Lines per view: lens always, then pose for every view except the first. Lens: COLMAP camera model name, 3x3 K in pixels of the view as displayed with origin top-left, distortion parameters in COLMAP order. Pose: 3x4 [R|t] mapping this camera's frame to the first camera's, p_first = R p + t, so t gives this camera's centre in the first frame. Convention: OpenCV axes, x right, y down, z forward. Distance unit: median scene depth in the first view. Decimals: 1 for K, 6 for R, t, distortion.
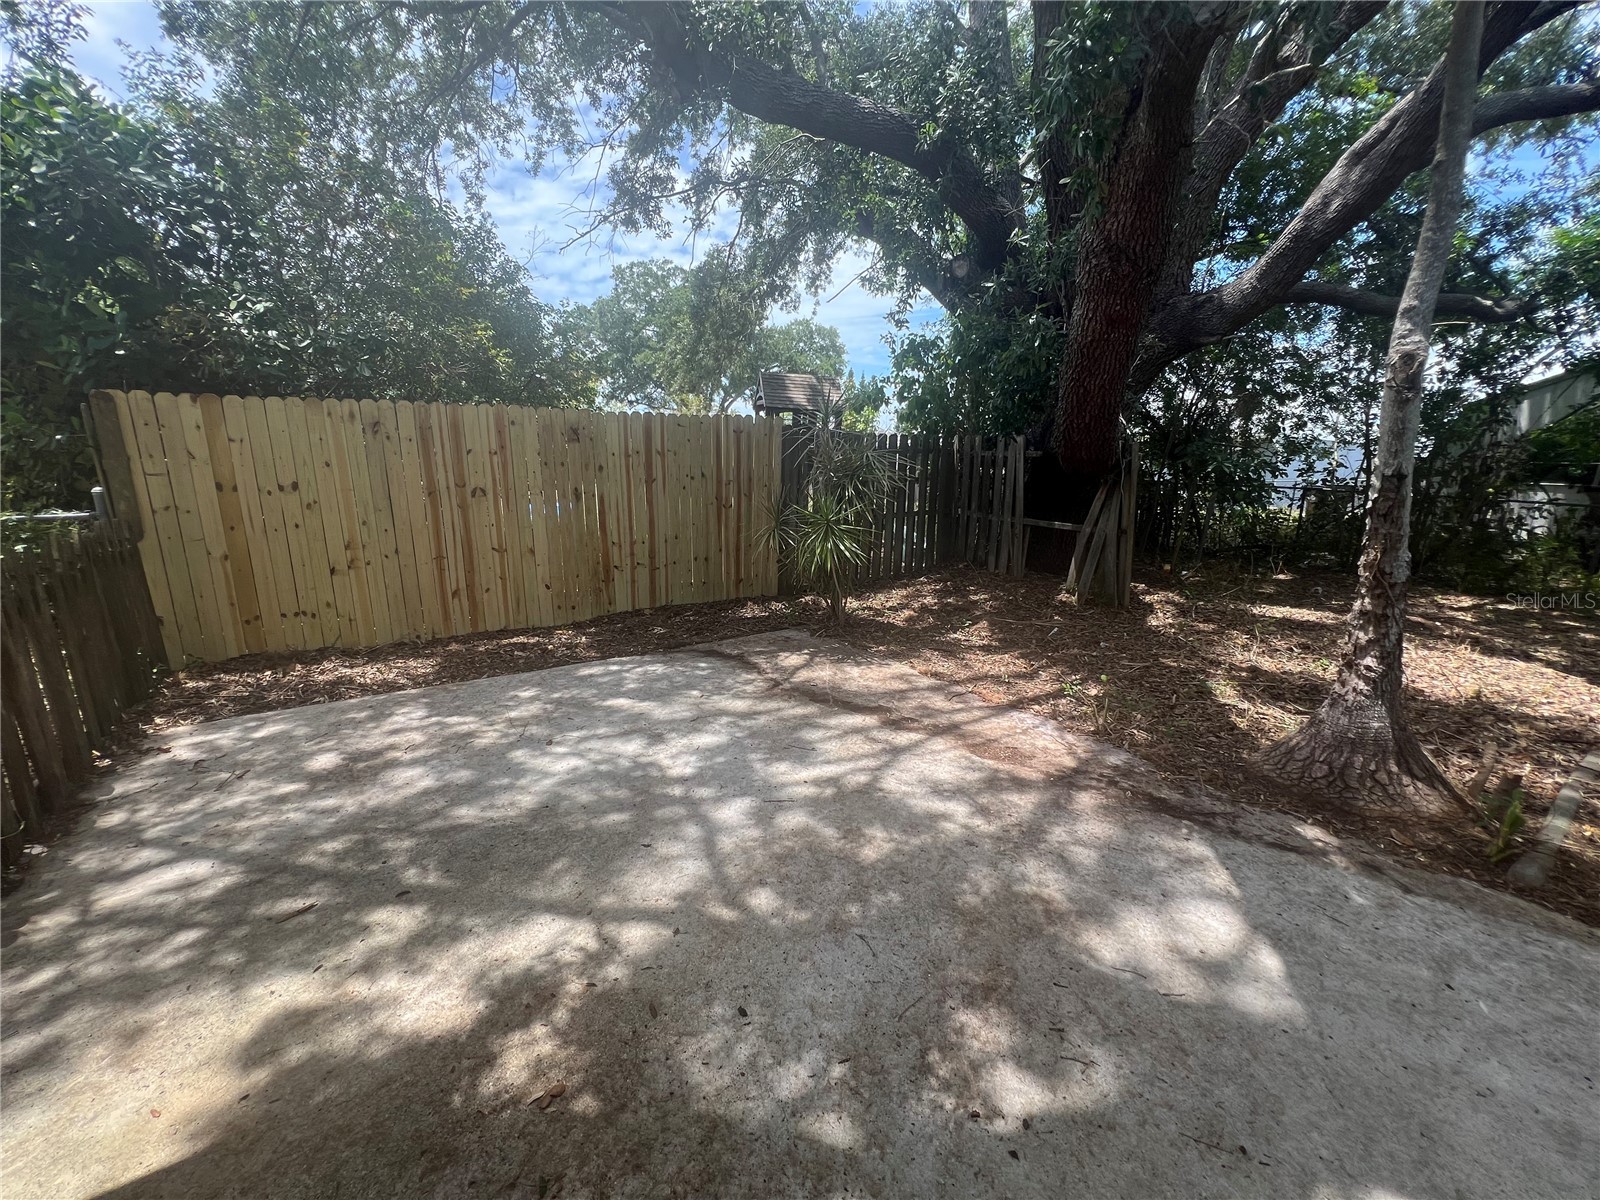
lens RADIAL K [[642.0, 0, 800.2], [0, 642.0, 604.4], [0, 0, 1]] dist [-0.002440, 0.000477]
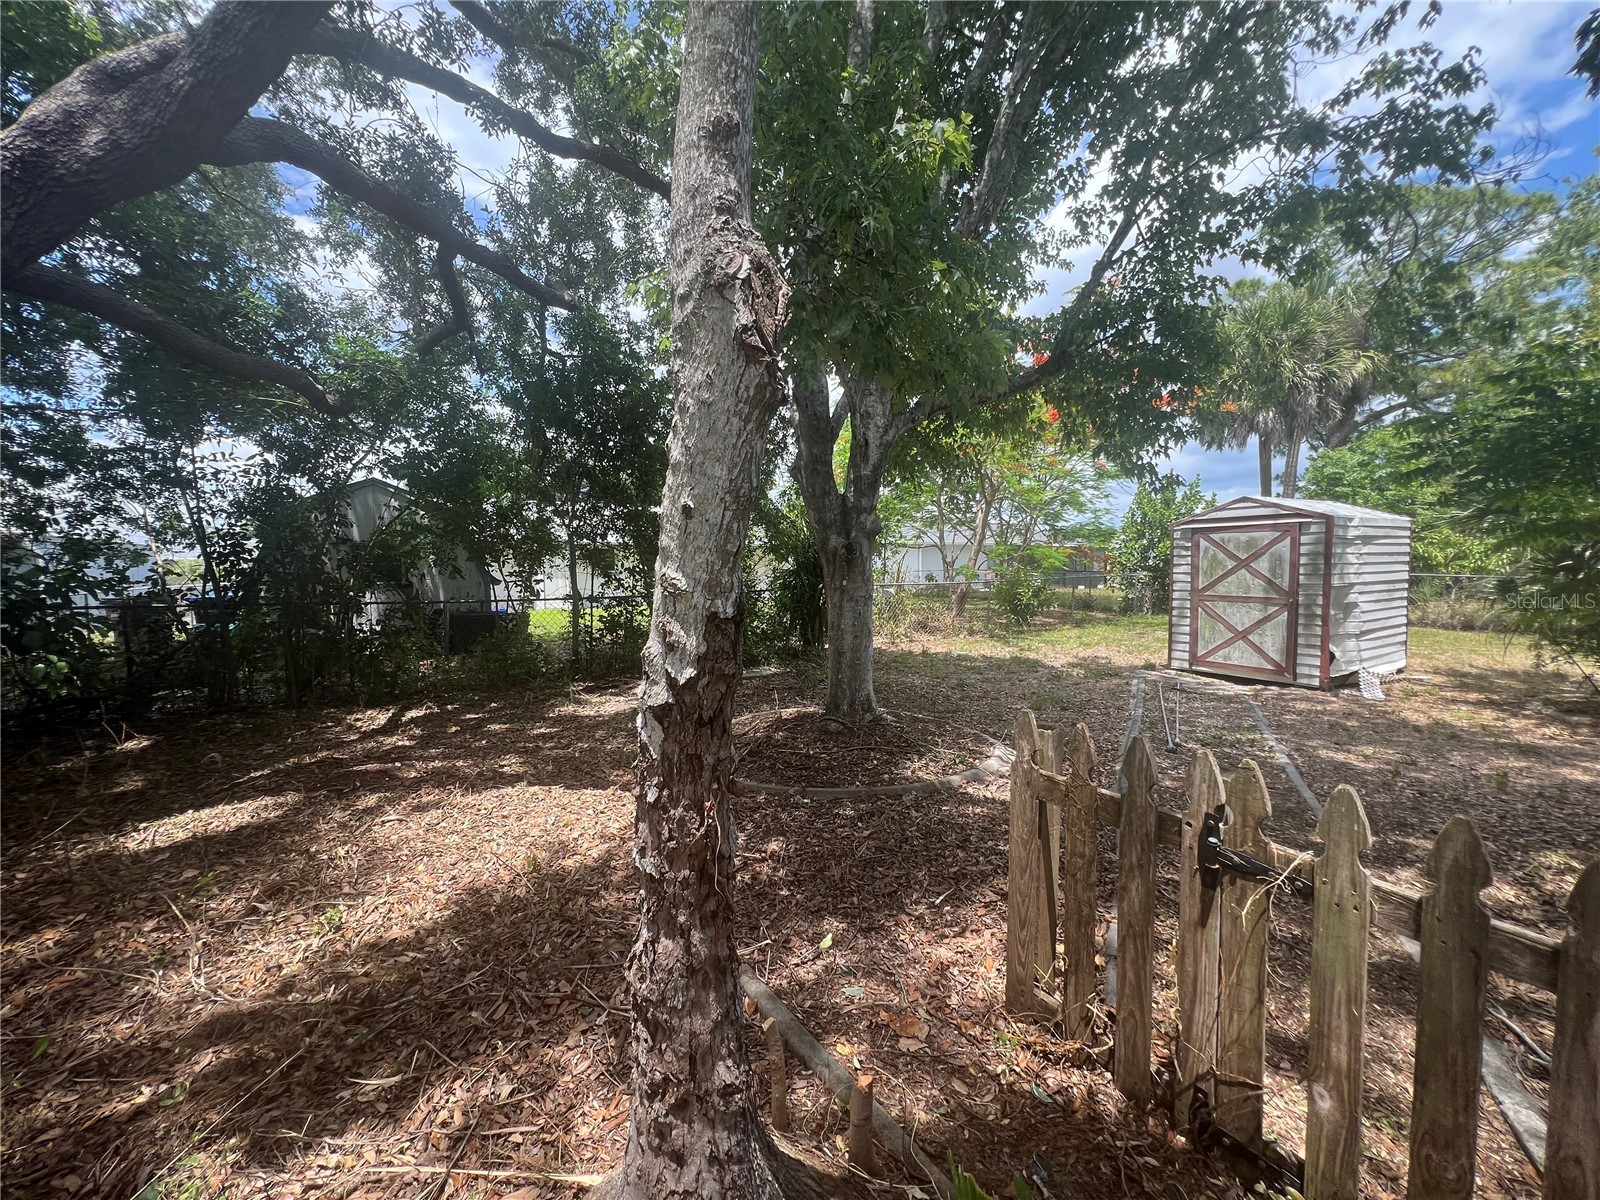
lens RADIAL K [[642.0, 0, 800.2], [0, 642.0, 604.4], [0, 0, 1]] dist [-0.002440, 0.000477]
pose [[0.059823, -0.080661, 0.994945, 0.217340], [0.234043, 0.970079, 0.064572, -0.084841], [-0.970384, 0.228997, 0.076911, 0.356576]]
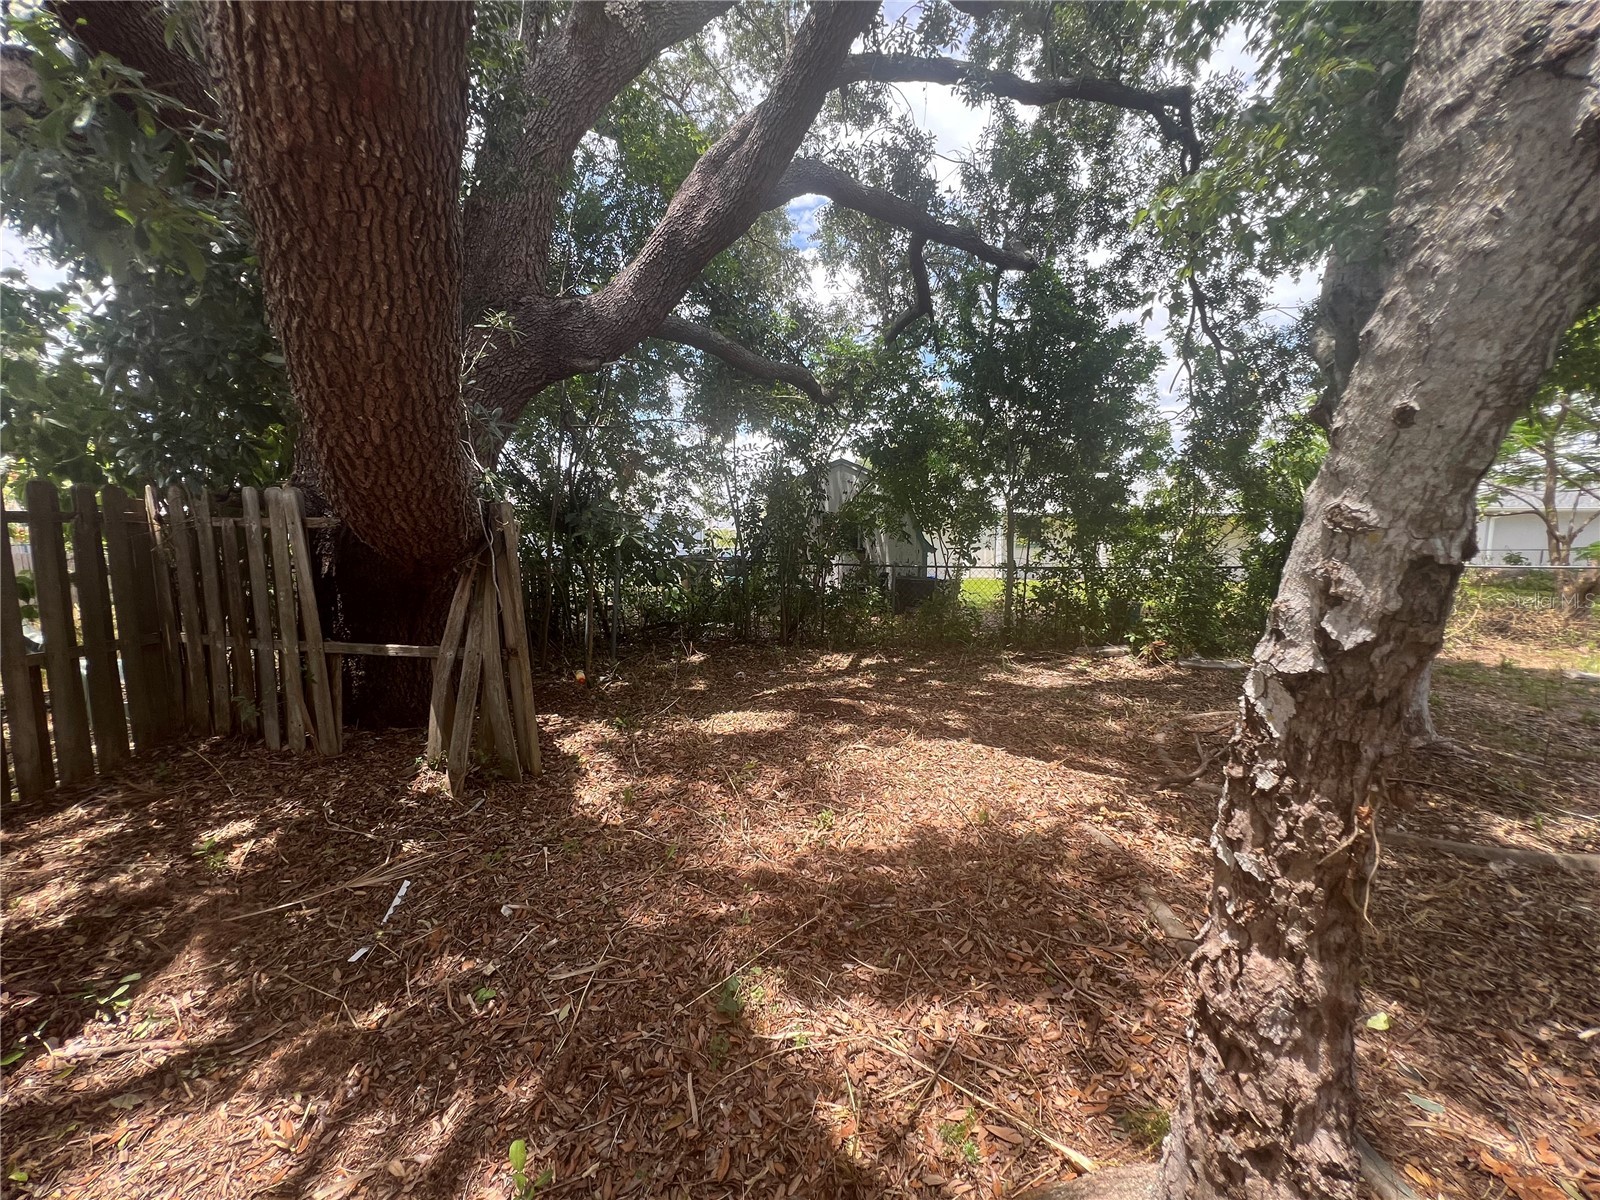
lens RADIAL K [[642.0, 0, 800.2], [0, 642.0, 604.4], [0, 0, 1]] dist [-0.002440, 0.000477]
pose [[0.634549, -0.095247, 0.766991, 0.212721], [0.181562, 0.982977, -0.028142, -0.086159], [-0.751254, 0.157114, 0.641040, 0.395327]]
